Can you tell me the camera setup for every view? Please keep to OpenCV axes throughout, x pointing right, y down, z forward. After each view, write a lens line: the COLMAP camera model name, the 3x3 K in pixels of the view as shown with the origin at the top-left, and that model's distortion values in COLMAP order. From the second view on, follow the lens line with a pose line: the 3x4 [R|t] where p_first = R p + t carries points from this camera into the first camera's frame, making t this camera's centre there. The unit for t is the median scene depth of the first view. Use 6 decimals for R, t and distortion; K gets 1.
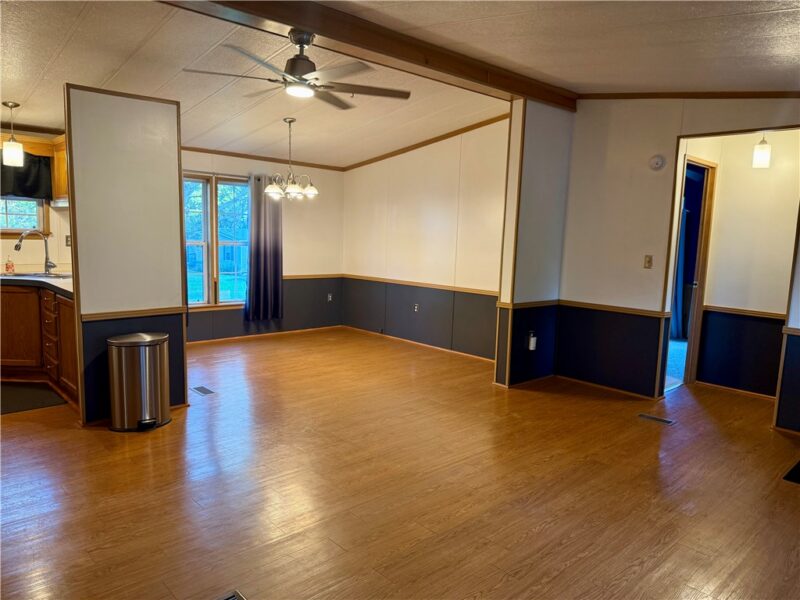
lens RADIAL K [[556.8, 0, 399.4], [0, 556.8, 315.9], [0, 0, 1]] dist [0.043135, -0.048265]
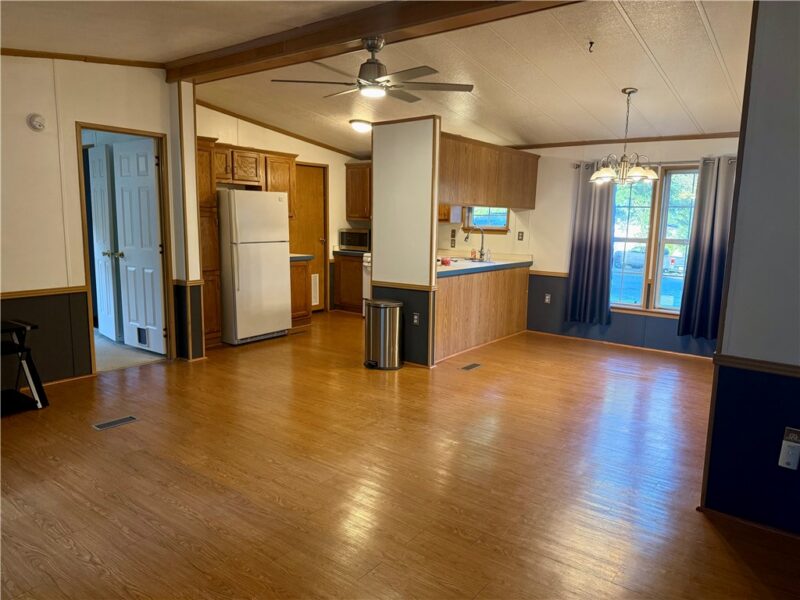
lens RADIAL K [[570.3, 0, 400.0], [0, 570.3, 300.0], [0, 0, 1]] dist [0.001820, 0.000454]
pose [[0.183292, 0.120333, -0.975666, 0.641332], [-0.167271, 0.981825, 0.089668, -0.066525], [0.968723, 0.146765, 0.200089, 0.577256]]
